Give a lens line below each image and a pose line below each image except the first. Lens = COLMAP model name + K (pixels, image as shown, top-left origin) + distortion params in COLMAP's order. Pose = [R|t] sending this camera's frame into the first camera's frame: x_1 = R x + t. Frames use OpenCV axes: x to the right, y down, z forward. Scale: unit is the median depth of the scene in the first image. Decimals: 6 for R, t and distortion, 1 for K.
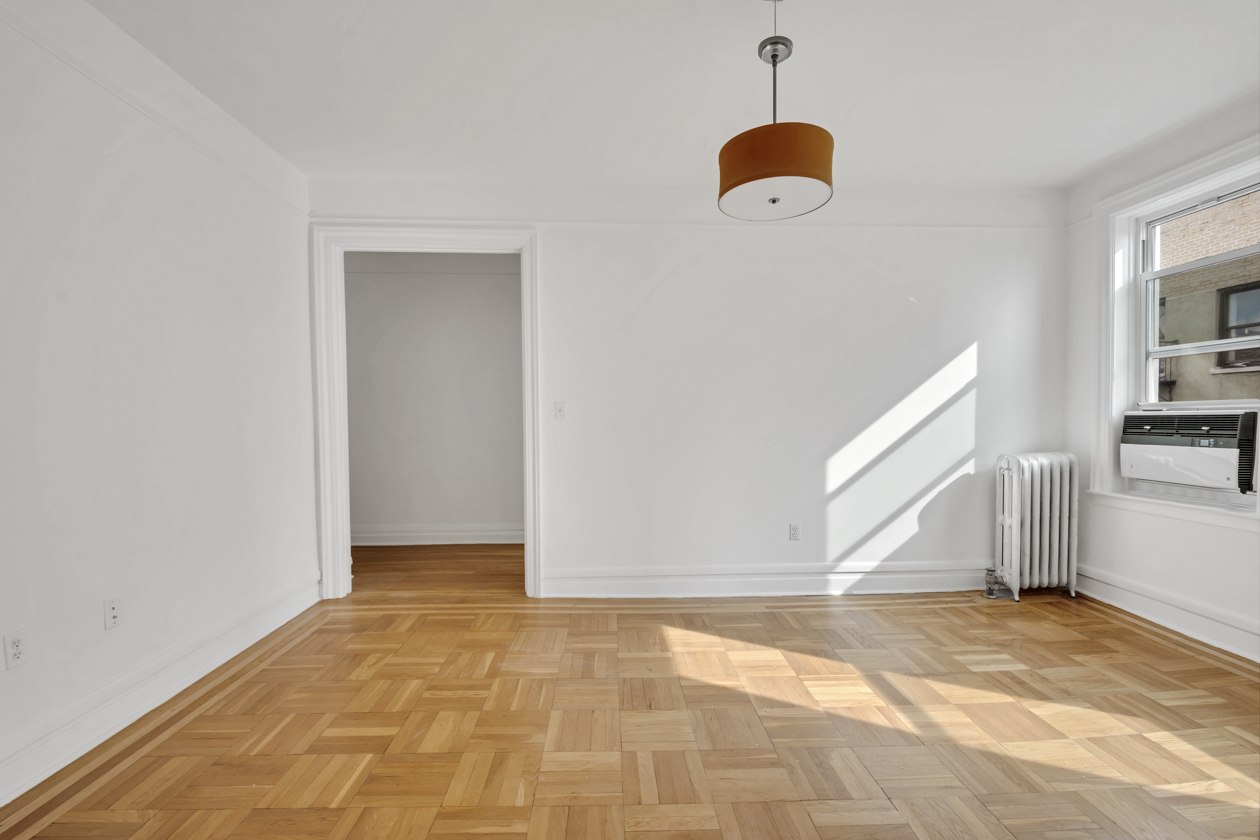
lens RADIAL K [[558.2, 0, 635.6], [0, 558.2, 425.5], [0, 0, 1]] dist [-0.002377, -0.000274]
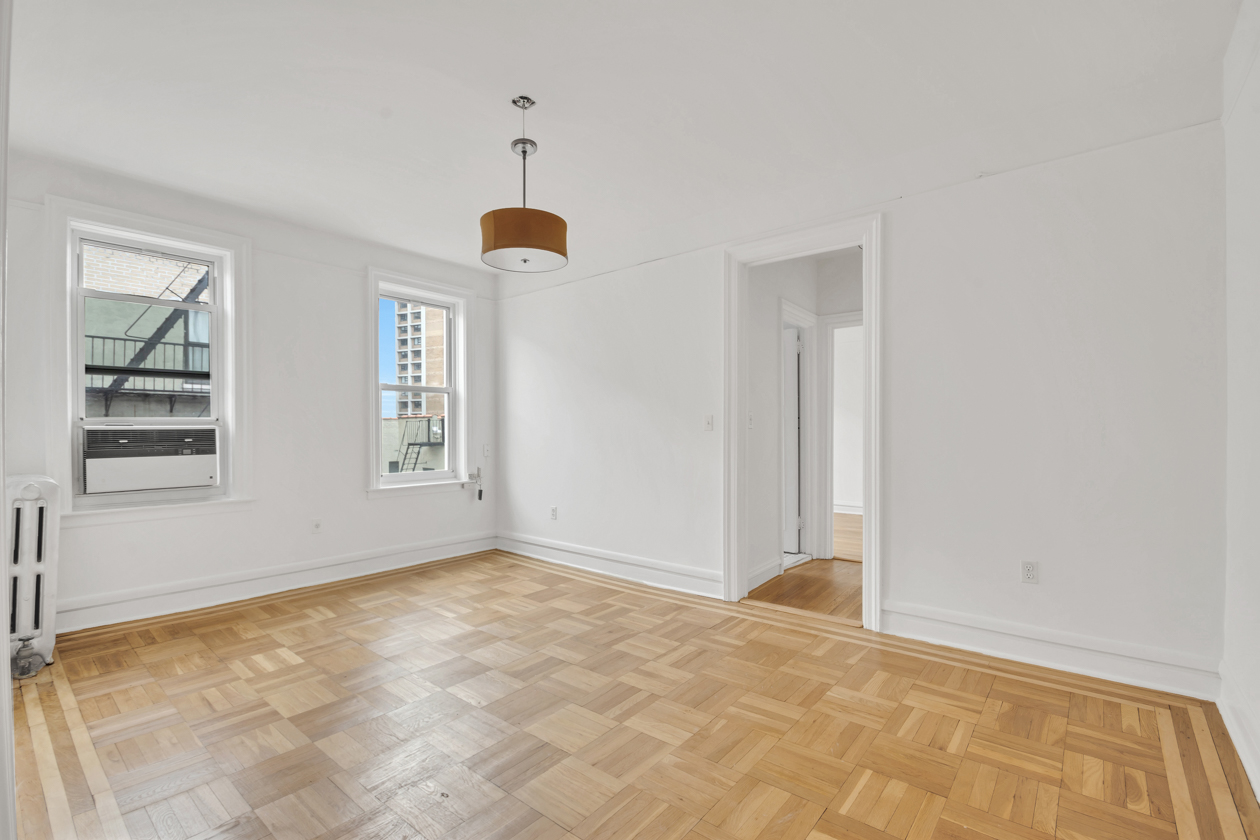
lens RADIAL K [[558.2, 0, 632.3], [0, 558.2, 429.9], [0, 0, 1]] dist [-0.002377, -0.000274]
pose [[-0.739808, 0.008437, 0.672765, -0.566533], [0.014471, 0.999890, 0.003373, -0.007575], [-0.672663, 0.012231, -0.739848, 1.275728]]
